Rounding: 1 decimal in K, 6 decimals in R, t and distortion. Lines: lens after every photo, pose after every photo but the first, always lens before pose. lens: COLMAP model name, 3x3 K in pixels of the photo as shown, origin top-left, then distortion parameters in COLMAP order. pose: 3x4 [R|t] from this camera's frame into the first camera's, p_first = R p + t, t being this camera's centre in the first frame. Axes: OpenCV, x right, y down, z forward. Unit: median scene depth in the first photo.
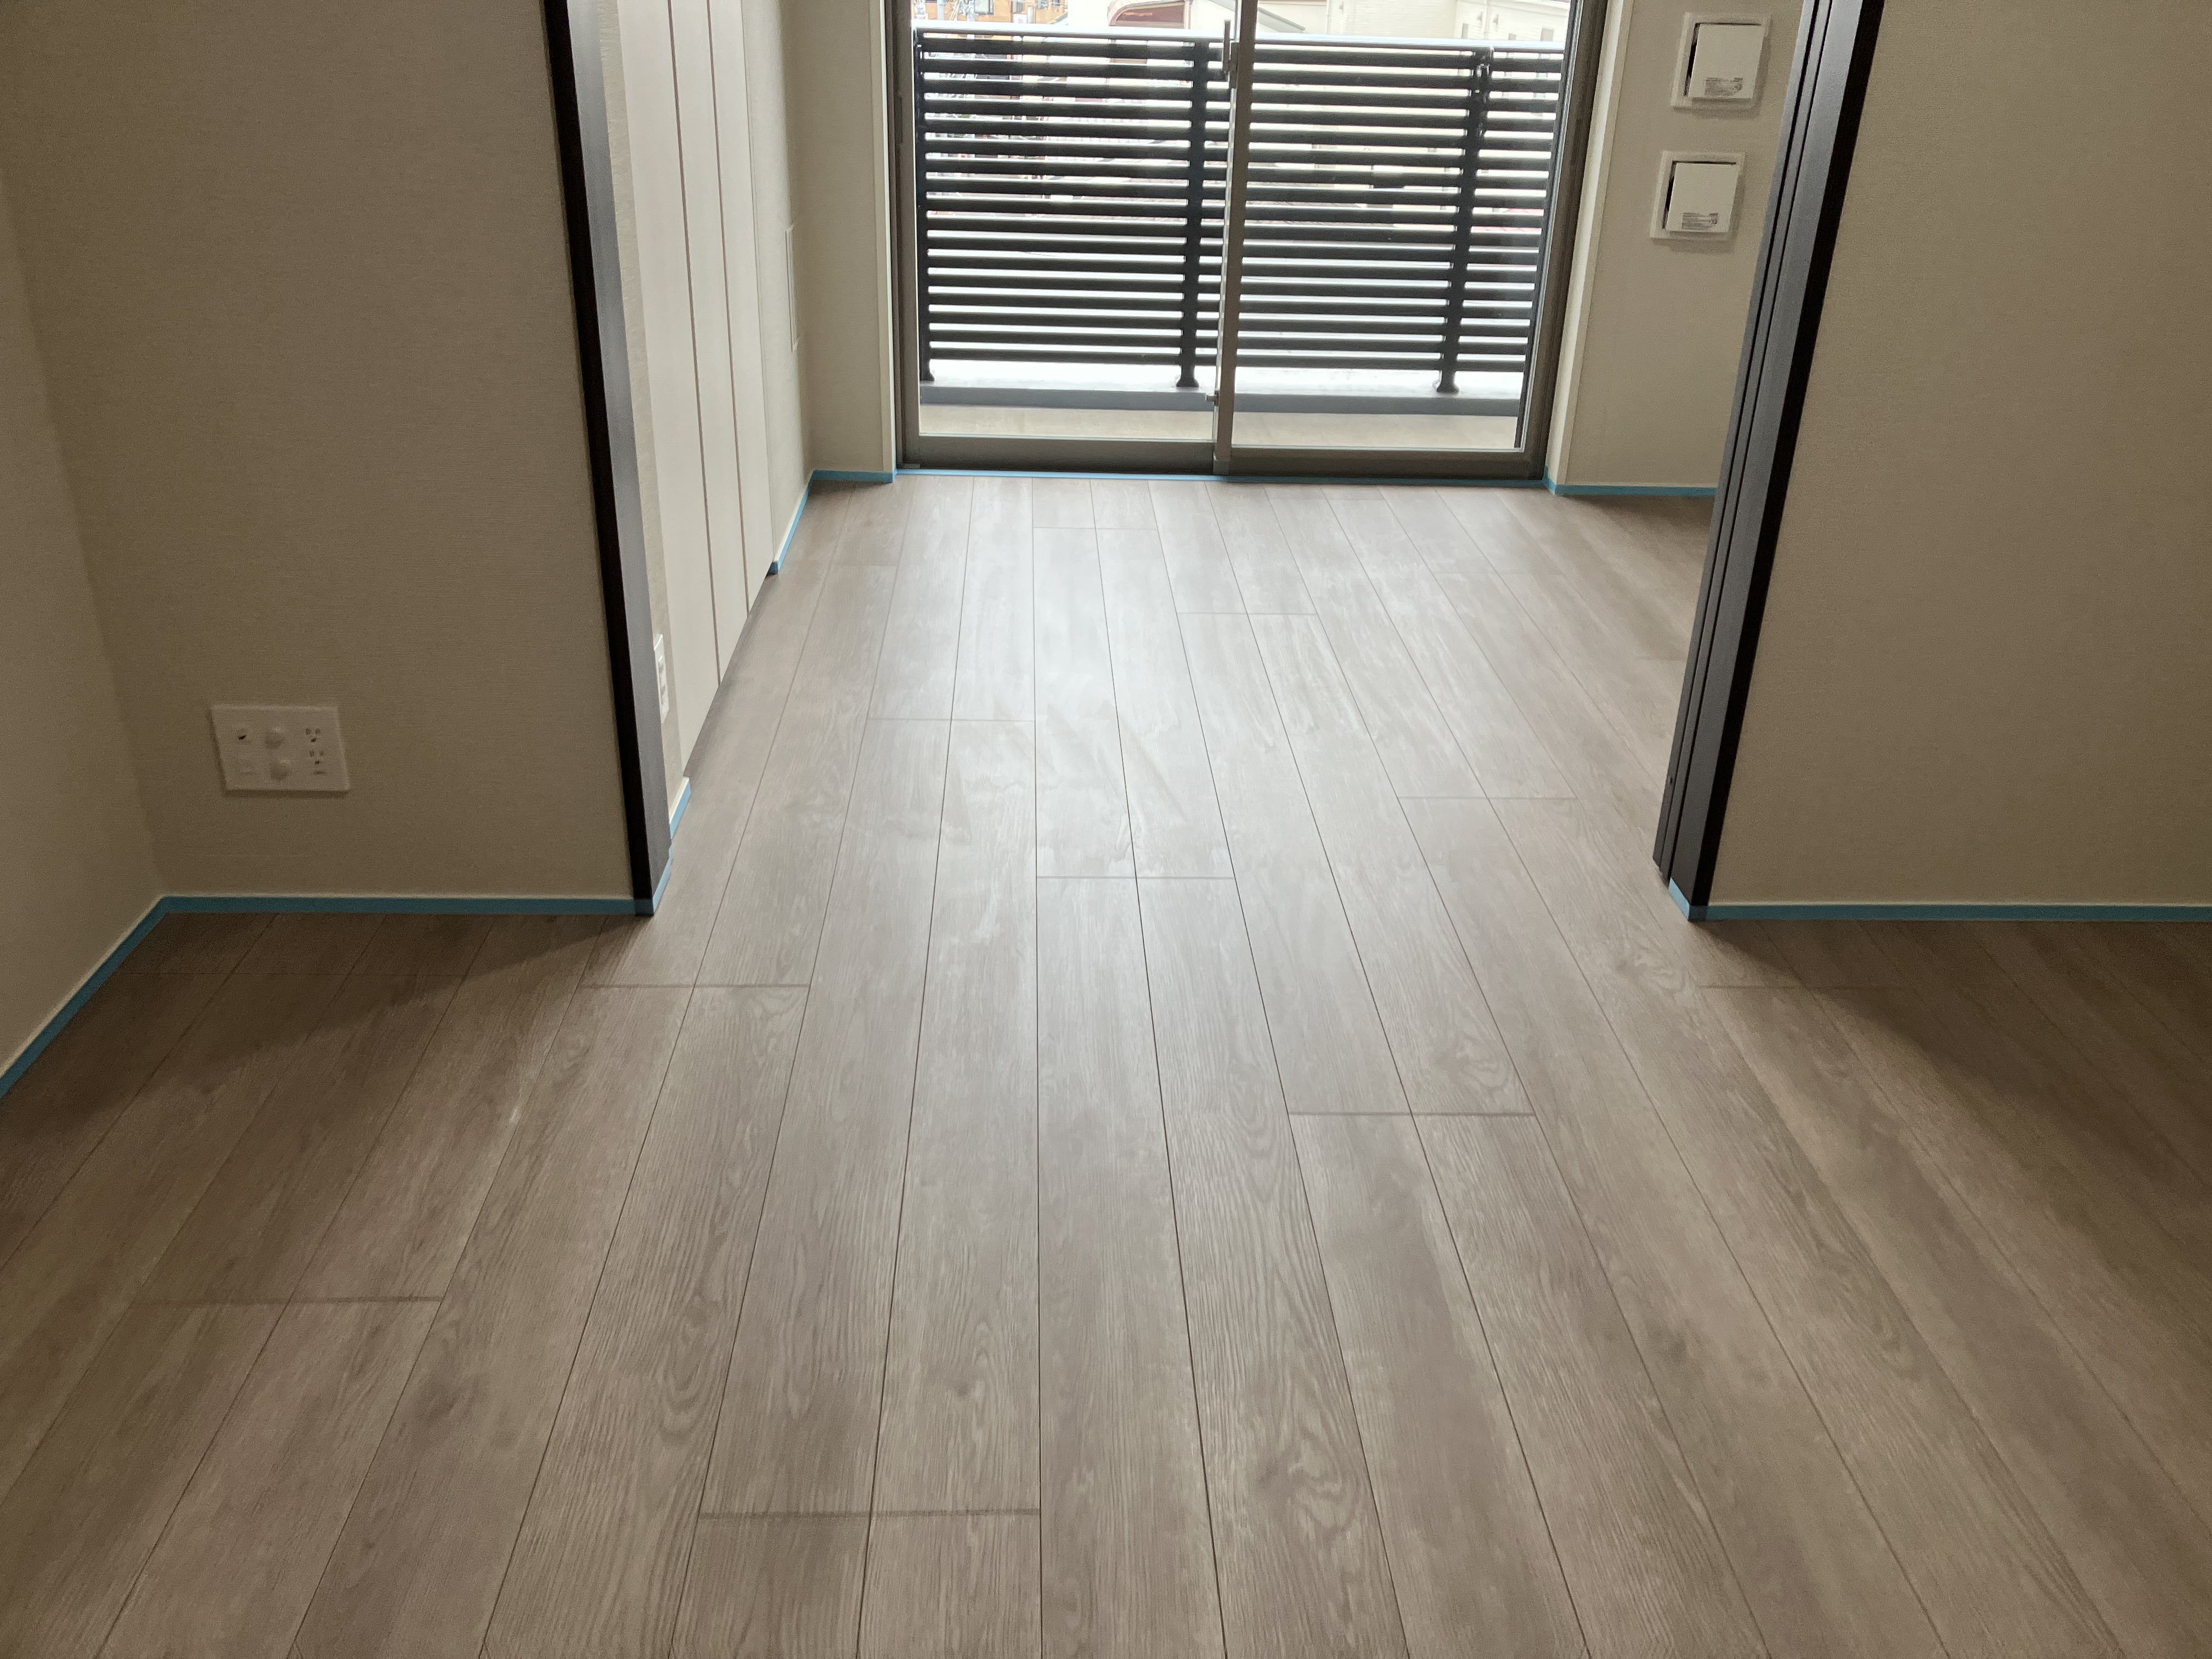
lens RADIAL K [[1835.5, 0, 1123.0], [0, 1835.5, 817.8], [0, 0, 1]] dist [0.030066, -0.042531]
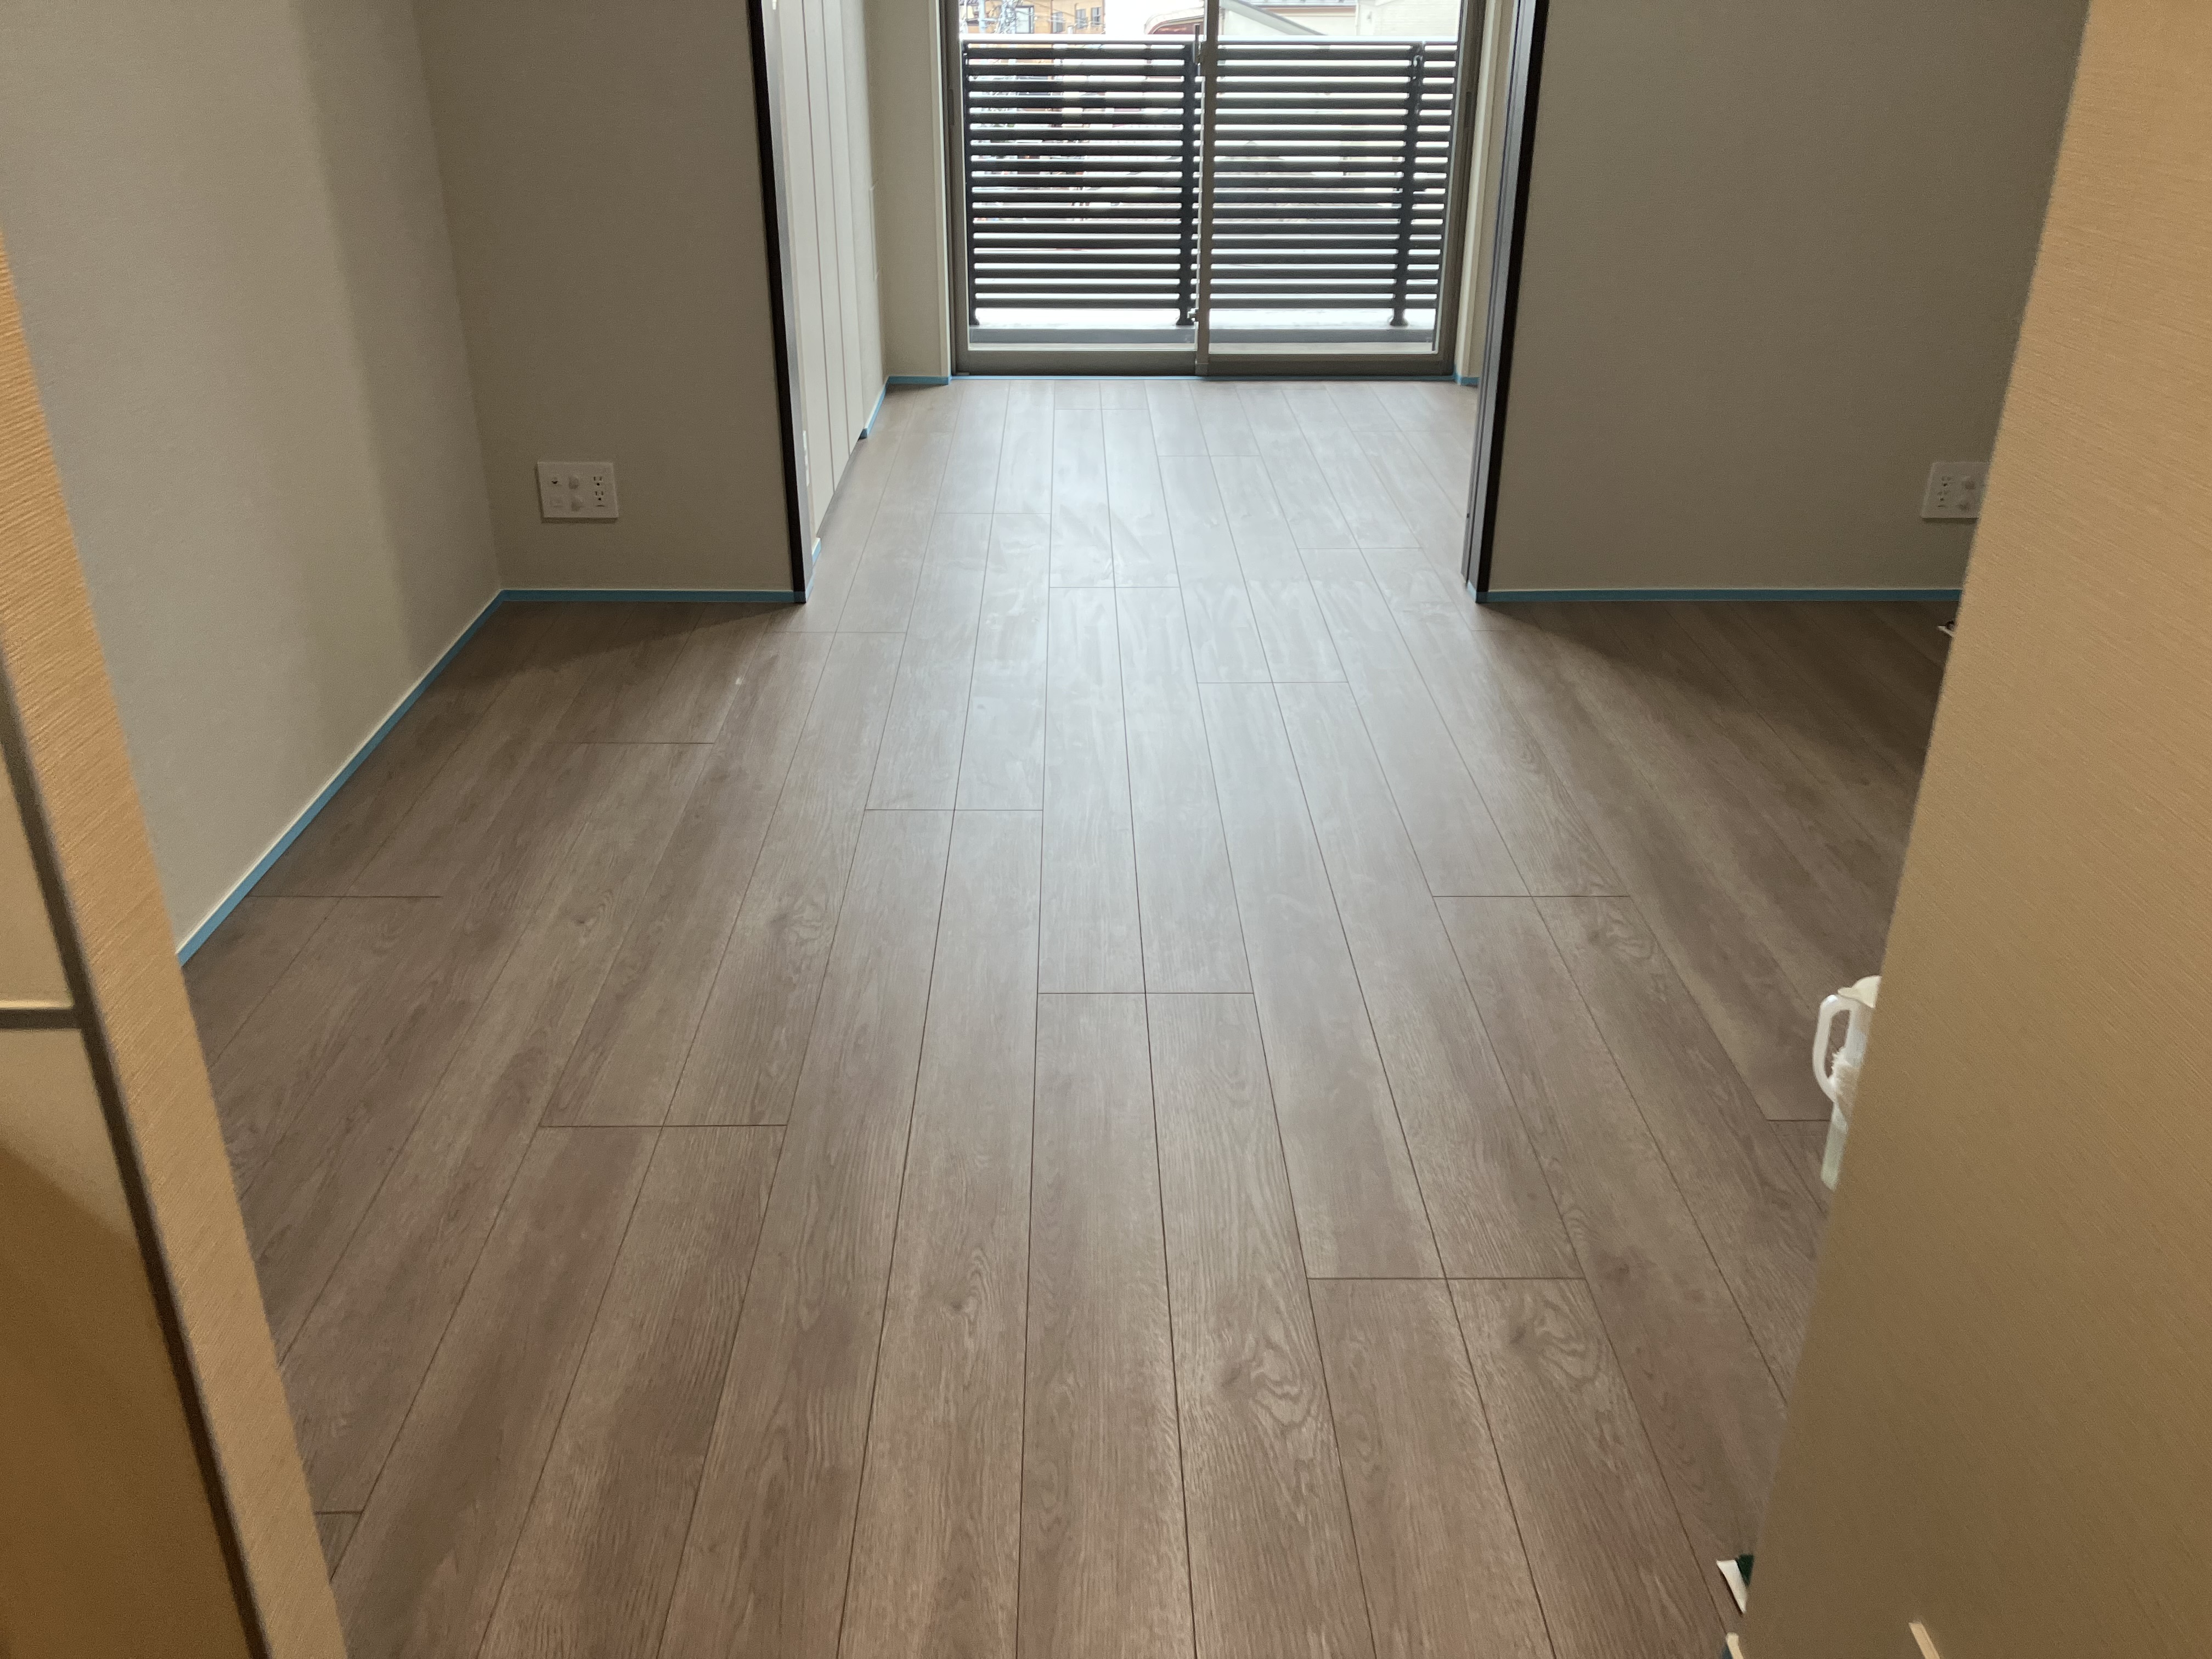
lens RADIAL K [[1835.5, 0, 1099.8], [0, 1835.5, 832.7], [0, 0, 1]] dist [0.030066, -0.042531]
pose [[0.999085, -0.012840, -0.040789, 0.040647], [0.012787, 0.999917, -0.001546, 0.180279], [0.040806, 0.001023, 0.999167, -0.393910]]
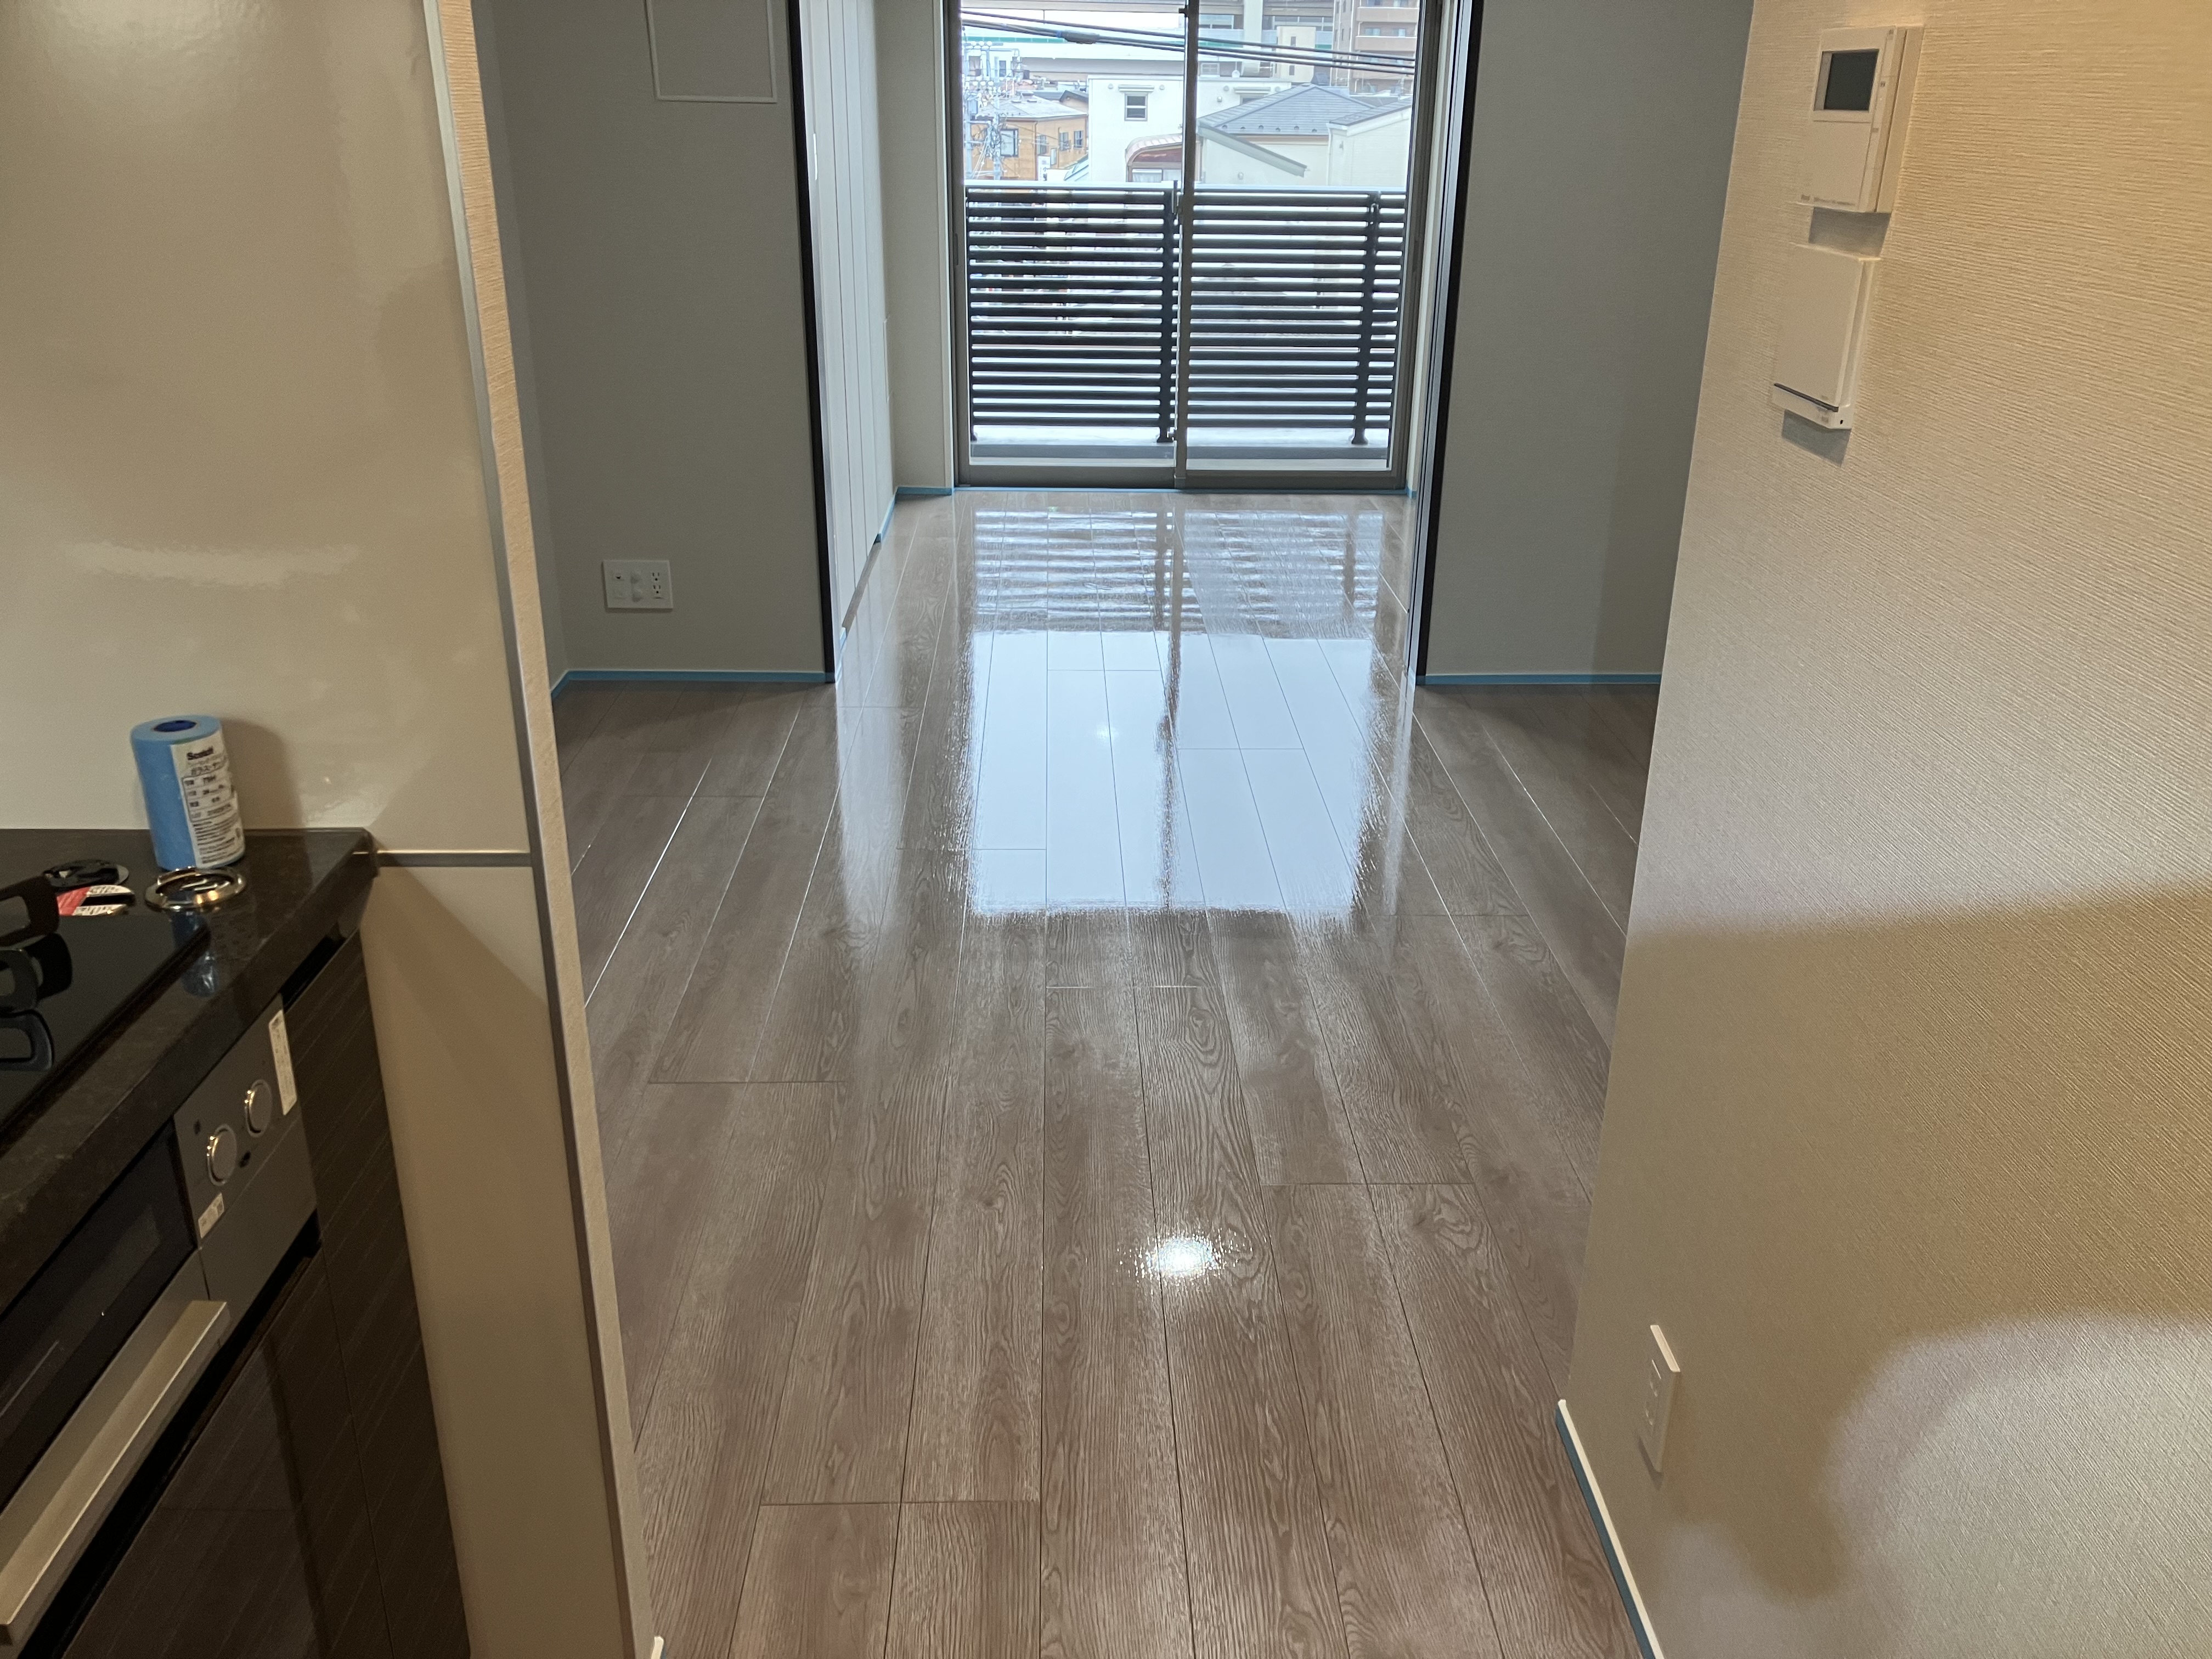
lens RADIAL K [[1835.5, 0, 1125.1], [0, 1835.5, 845.4], [0, 0, 1]] dist [0.030066, -0.042531]
pose [[0.999792, -0.013139, -0.015604, 0.039299], [0.012323, 0.998610, -0.051249, 0.218528], [0.016256, 0.051046, 0.998564, -0.557243]]
